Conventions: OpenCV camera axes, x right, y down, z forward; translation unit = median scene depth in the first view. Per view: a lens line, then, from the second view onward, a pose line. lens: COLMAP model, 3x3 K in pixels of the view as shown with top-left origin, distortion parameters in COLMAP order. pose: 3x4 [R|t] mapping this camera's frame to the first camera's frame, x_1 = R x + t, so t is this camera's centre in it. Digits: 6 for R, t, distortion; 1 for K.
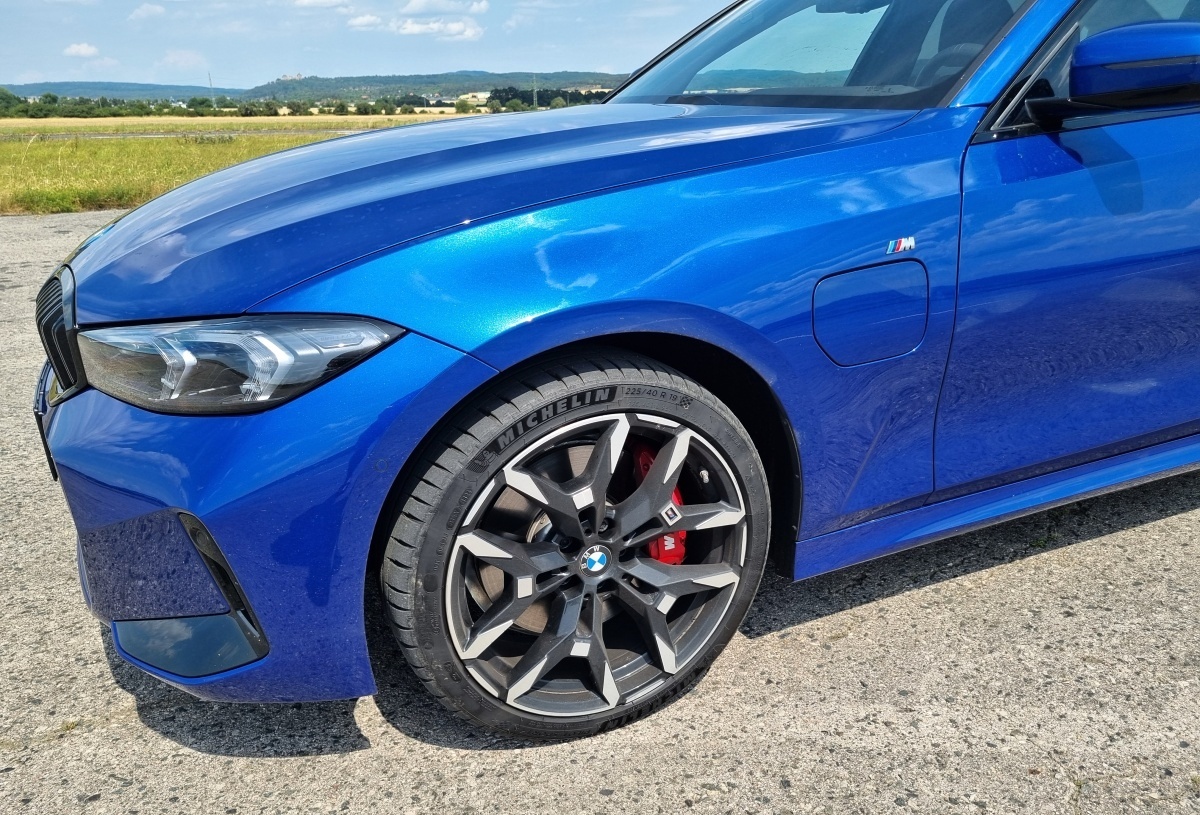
lens RADIAL K [[924.7, 0, 600.0], [0, 924.7, 407.5], [0, 0, 1]] dist [0.024826, -0.006711]
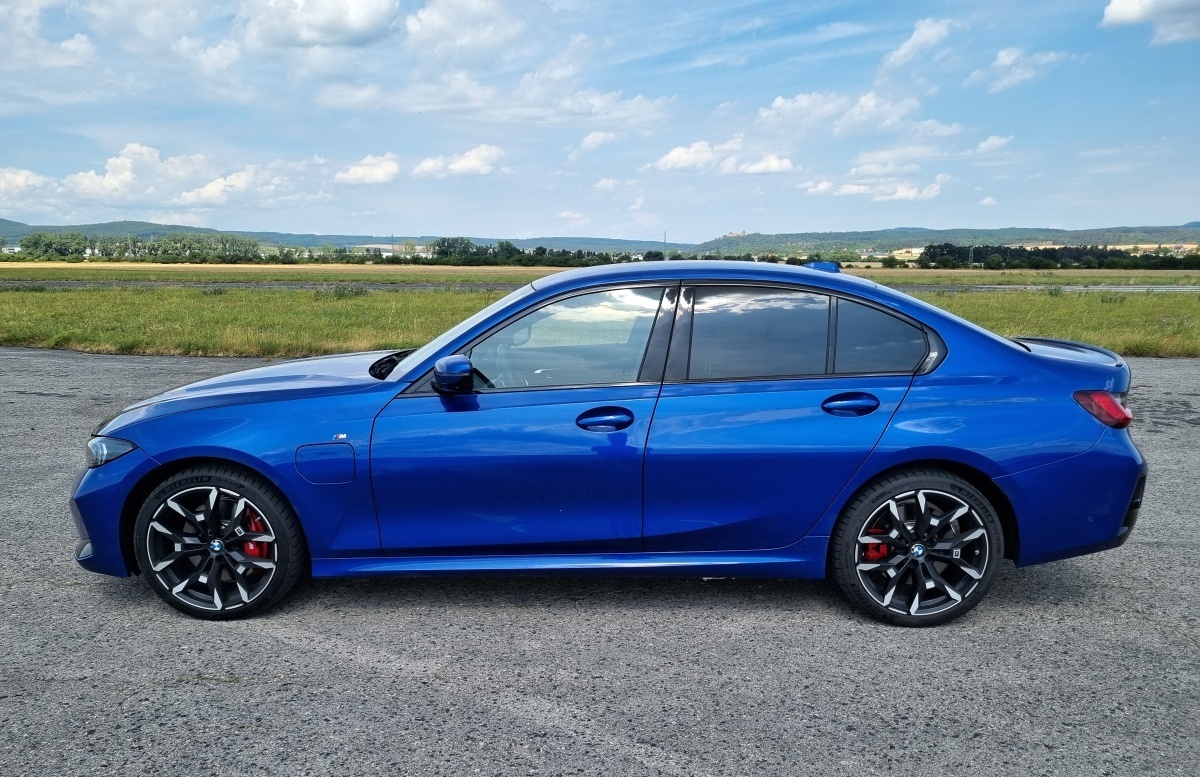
lens RADIAL K [[914.0, 0, 600.0], [0, 914.0, 388.5], [0, 0, 1]] dist [0.107720, -0.135051]
pose [[0.902085, 0.079026, -0.424261, 2.096158], [-0.151834, 0.978354, -0.140603, -0.062977], [0.403967, 0.191253, 0.894558, -0.992186]]
